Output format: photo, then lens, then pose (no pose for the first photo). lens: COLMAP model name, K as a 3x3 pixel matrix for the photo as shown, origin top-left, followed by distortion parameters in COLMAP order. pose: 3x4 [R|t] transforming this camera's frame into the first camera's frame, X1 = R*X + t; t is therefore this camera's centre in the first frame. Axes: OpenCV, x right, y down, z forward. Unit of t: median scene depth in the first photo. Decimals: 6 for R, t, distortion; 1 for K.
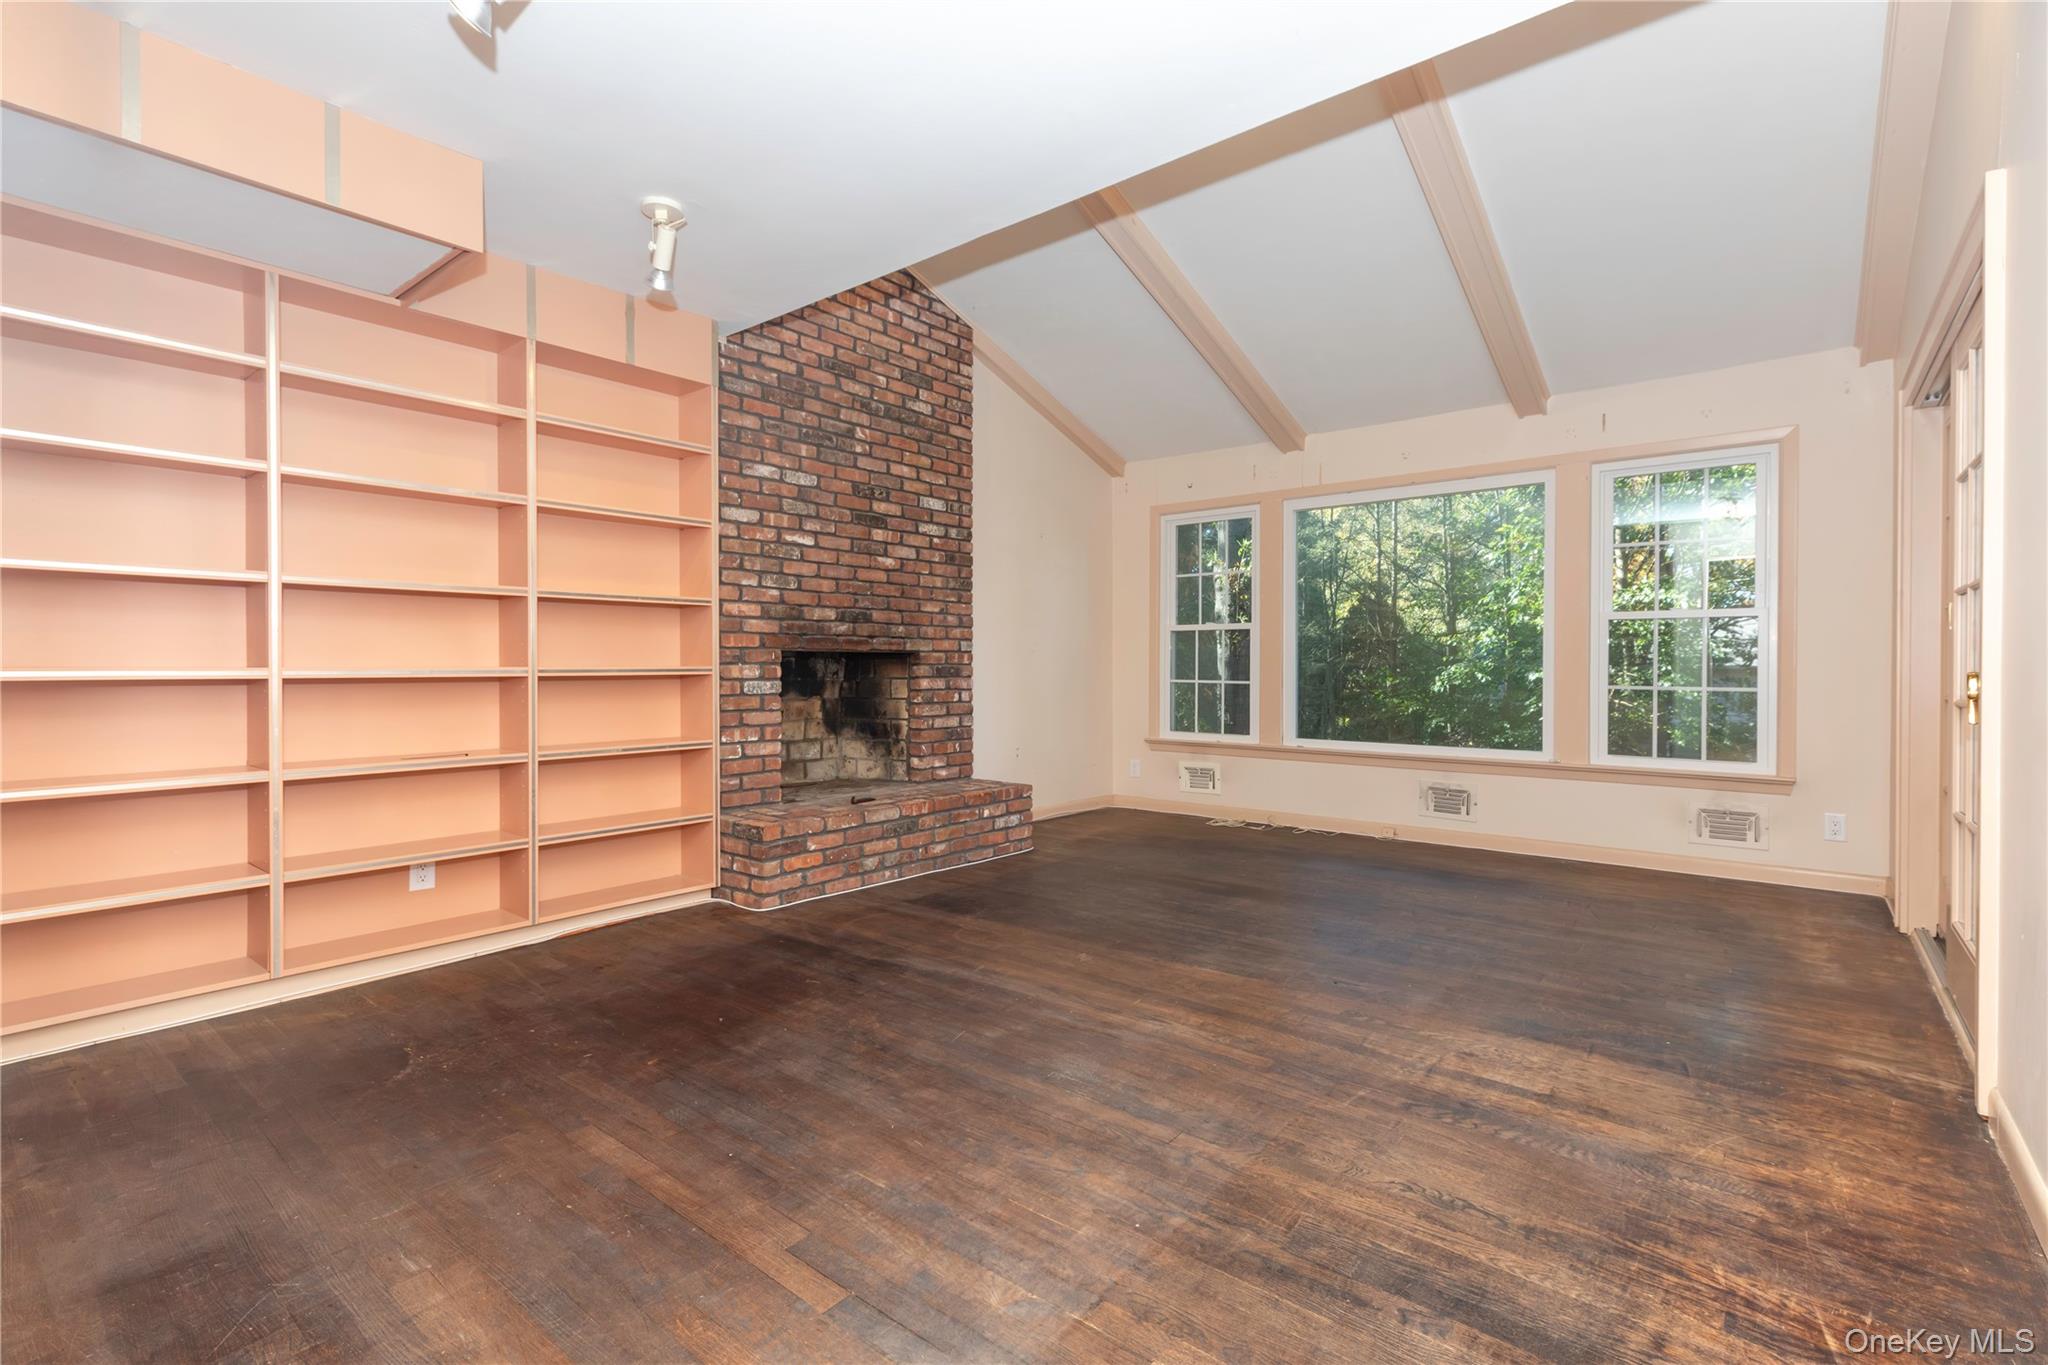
lens RADIAL K [[937.4, 0, 1041.2], [0, 937.4, 687.0], [0, 0, 1]] dist [0.001438, 0.000167]
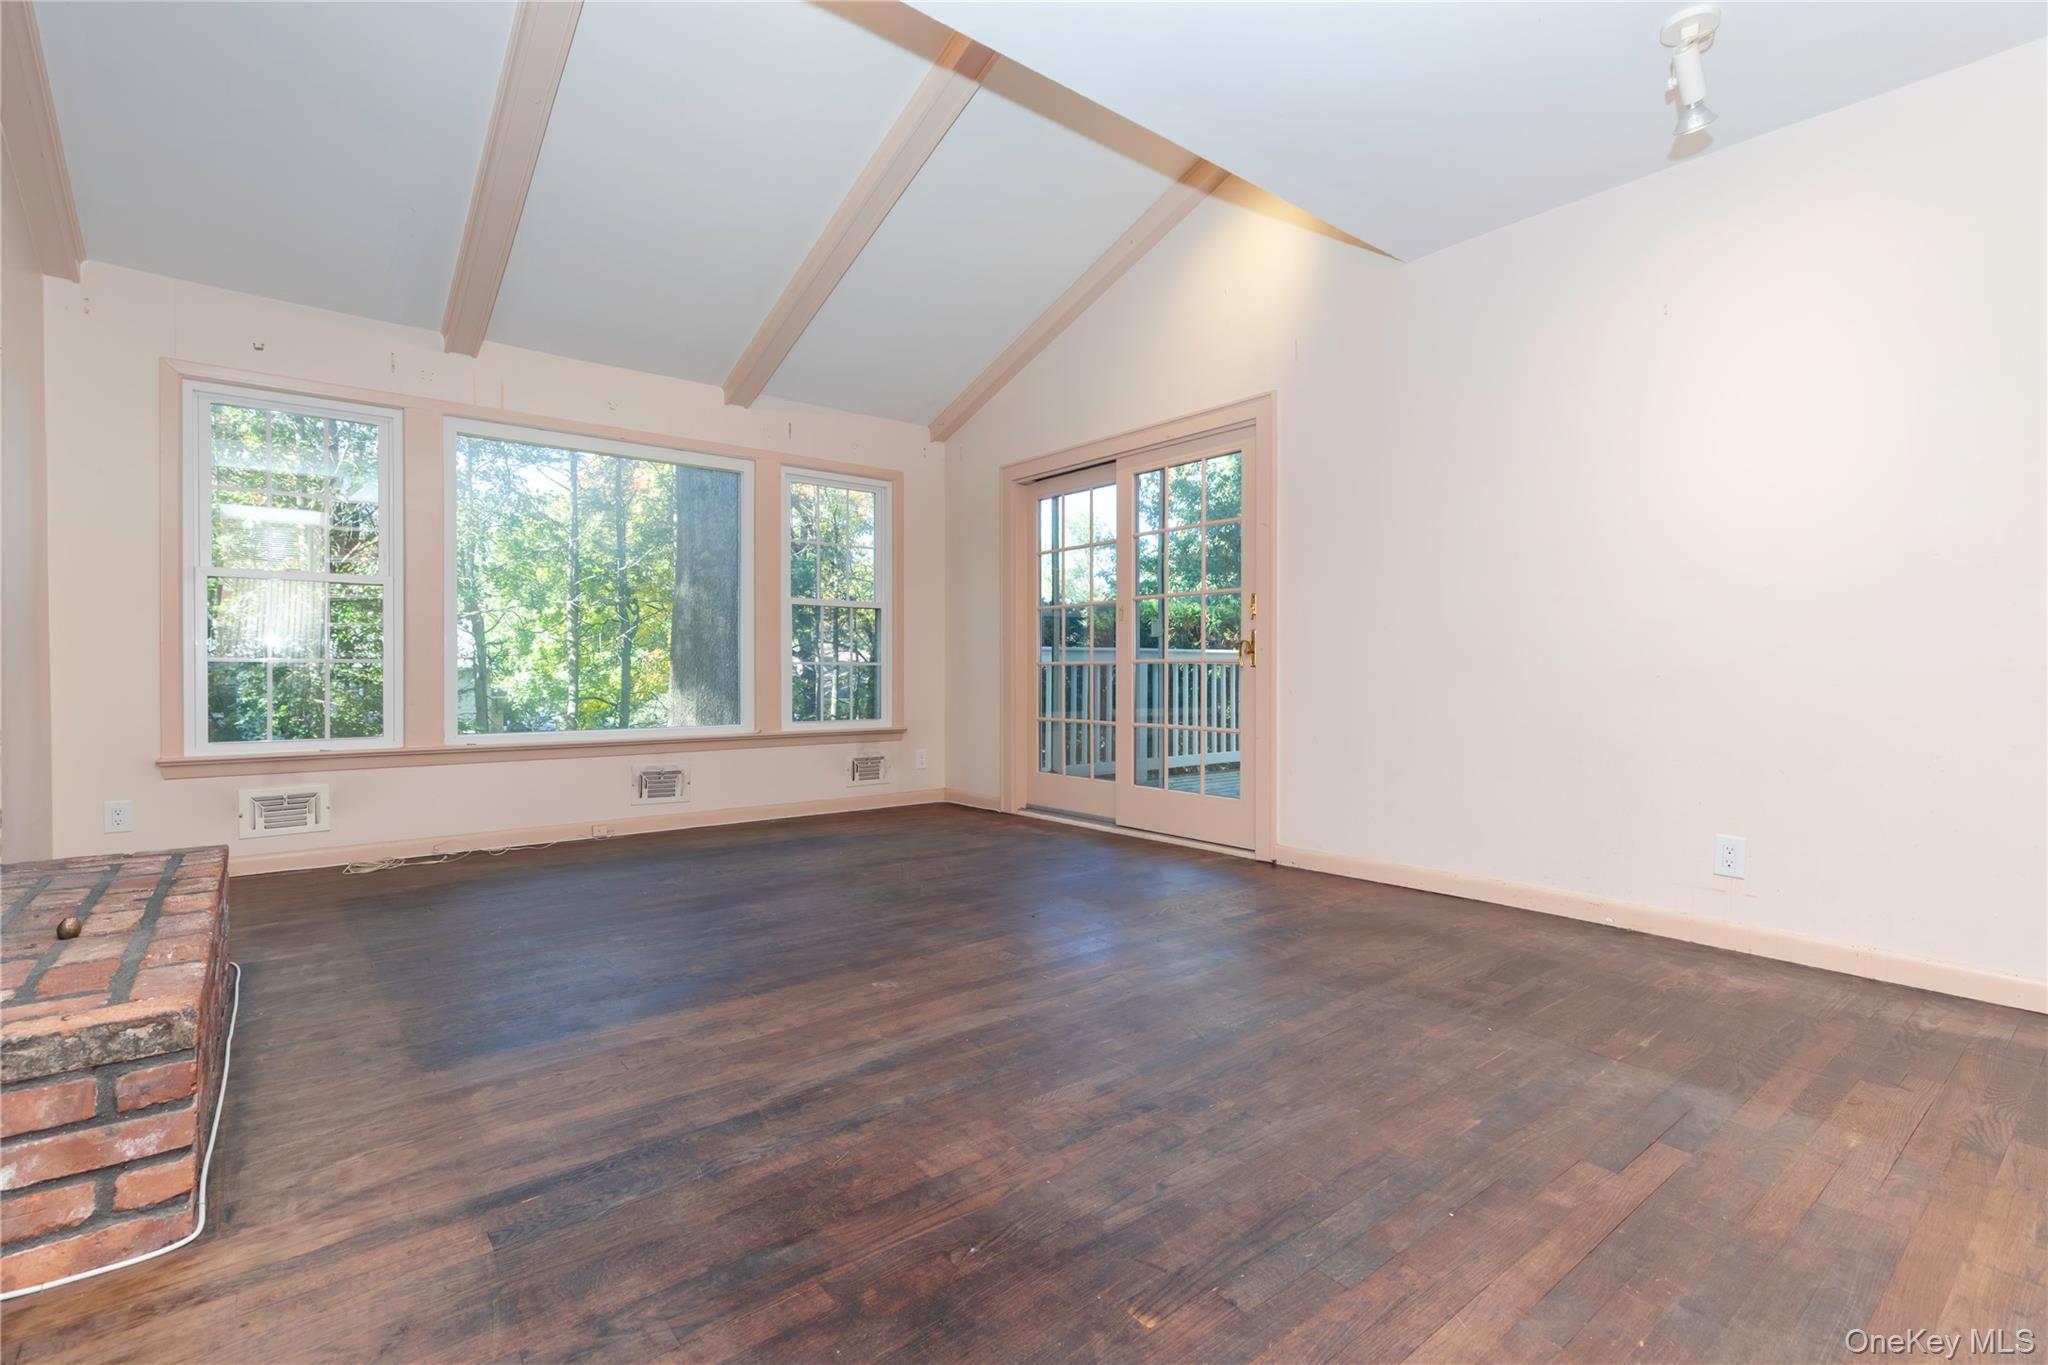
lens RADIAL K [[937.4, 0, 1041.2], [0, 937.4, 687.0], [0, 0, 1]] dist [0.001438, 0.000167]
pose [[0.208489, -0.019415, 0.977832, -0.713863], [0.024463, 0.999594, 0.014632, 0.031356], [-0.977719, 0.020870, 0.208879, 0.725522]]
